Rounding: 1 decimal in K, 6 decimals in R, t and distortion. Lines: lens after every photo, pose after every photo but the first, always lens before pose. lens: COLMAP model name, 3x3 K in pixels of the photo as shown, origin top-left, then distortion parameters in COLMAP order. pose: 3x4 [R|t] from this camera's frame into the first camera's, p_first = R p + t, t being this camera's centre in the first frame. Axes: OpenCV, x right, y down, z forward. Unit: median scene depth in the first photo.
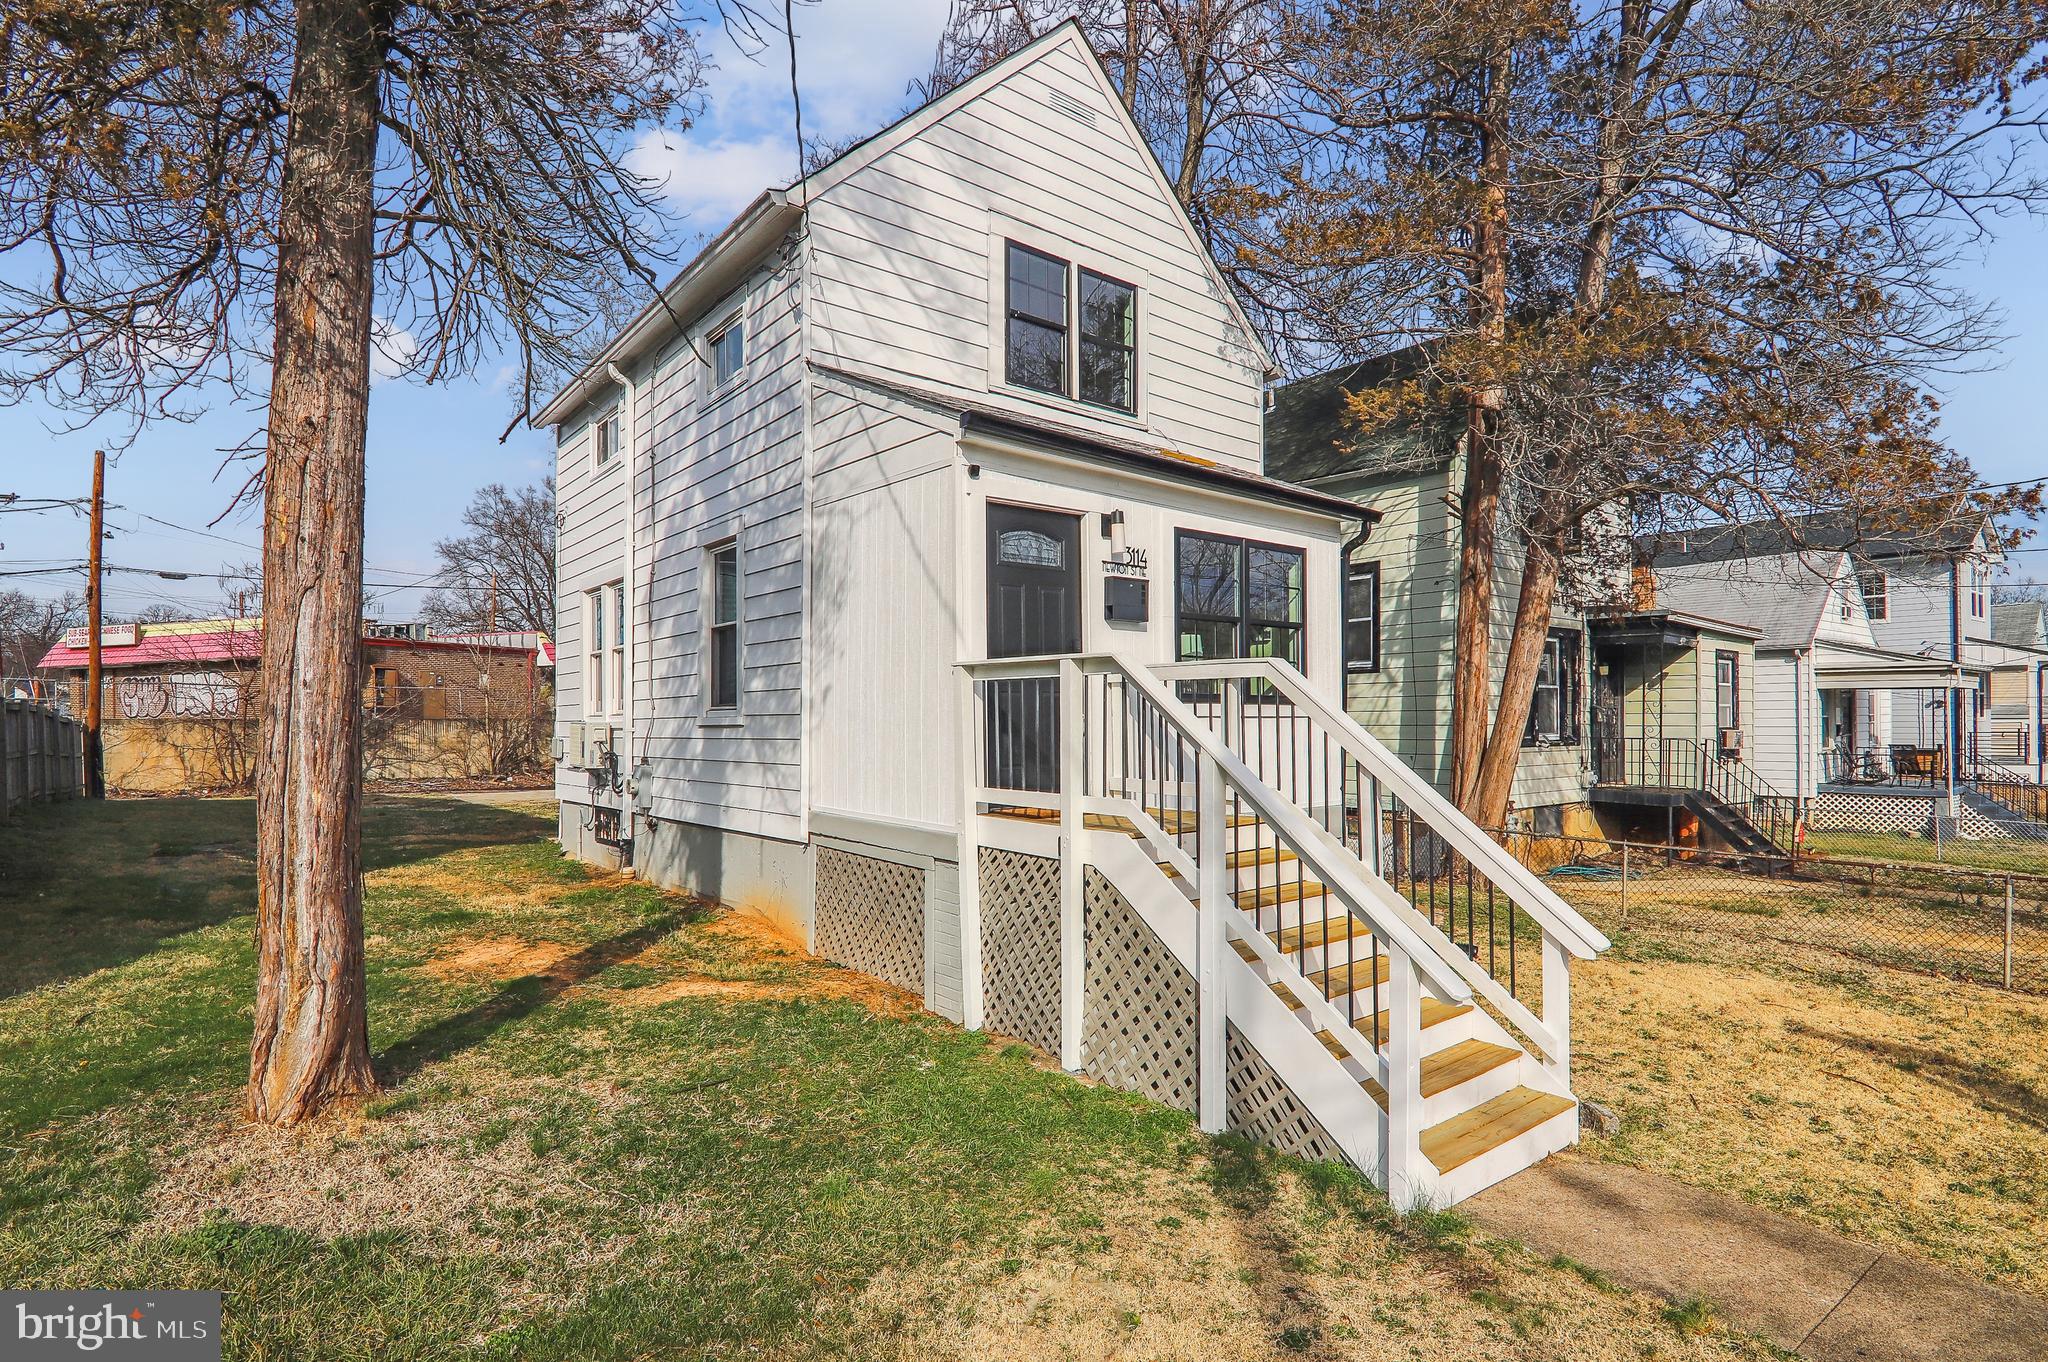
lens RADIAL K [[995.6, 0, 1024.0], [0, 995.6, 681.0], [0, 0, 1]] dist [-0.000592, -0.000107]
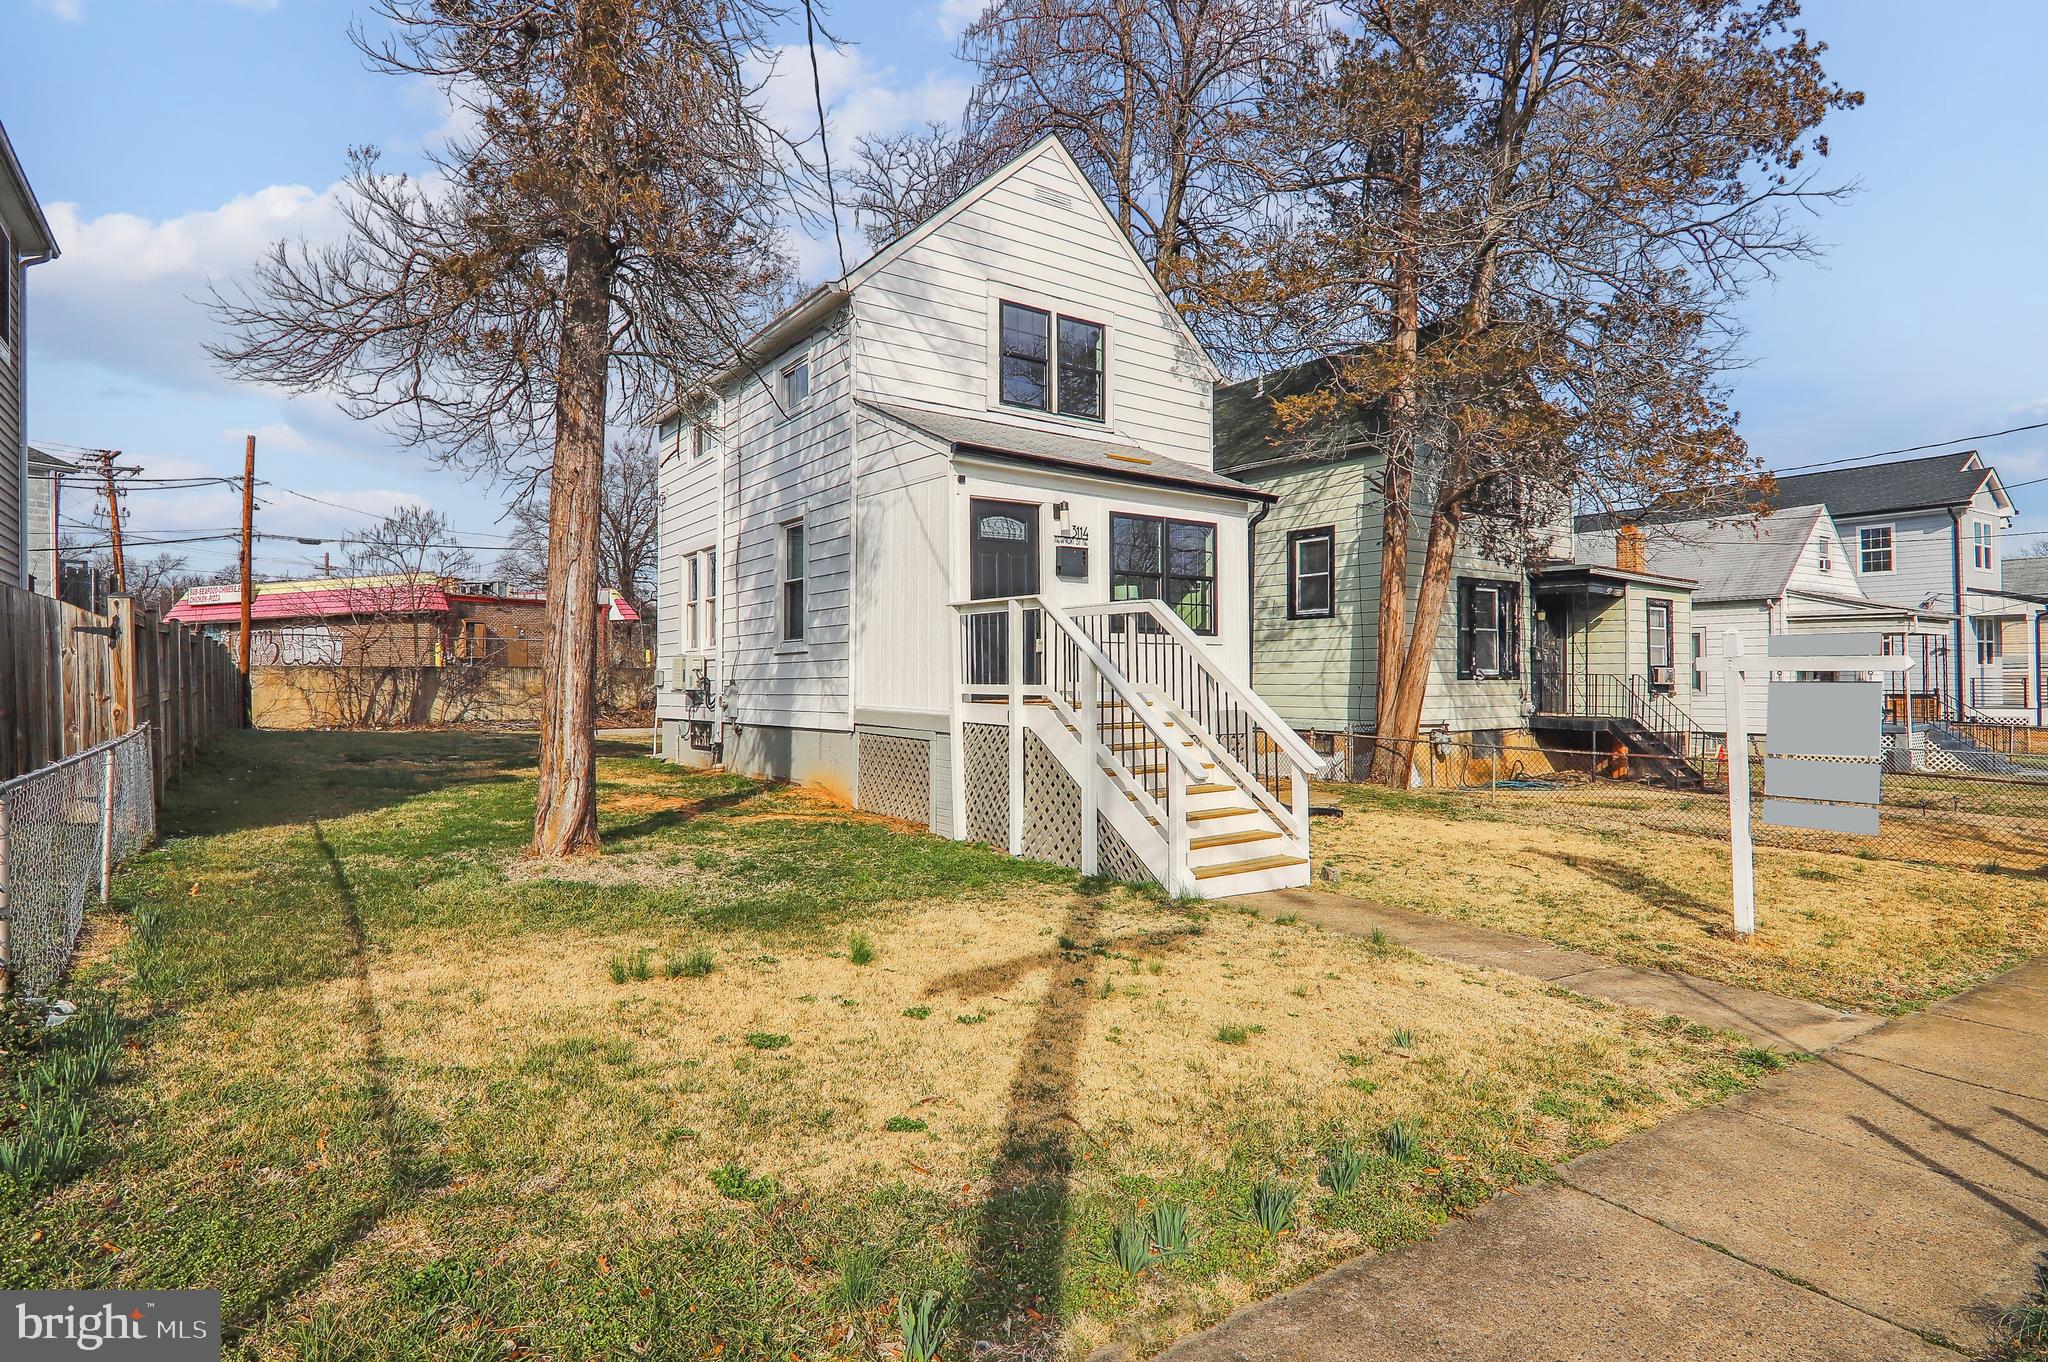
lens RADIAL K [[1076.2, 0, 1128.8], [0, 1076.2, 606.8], [0, 0, 1]] dist [0.001903, -0.000037]
pose [[0.999683, -0.005714, 0.024504, 0.122886], [0.006499, 0.999464, -0.032075, 0.030137], [-0.024308, 0.032224, 0.999185, -0.487022]]
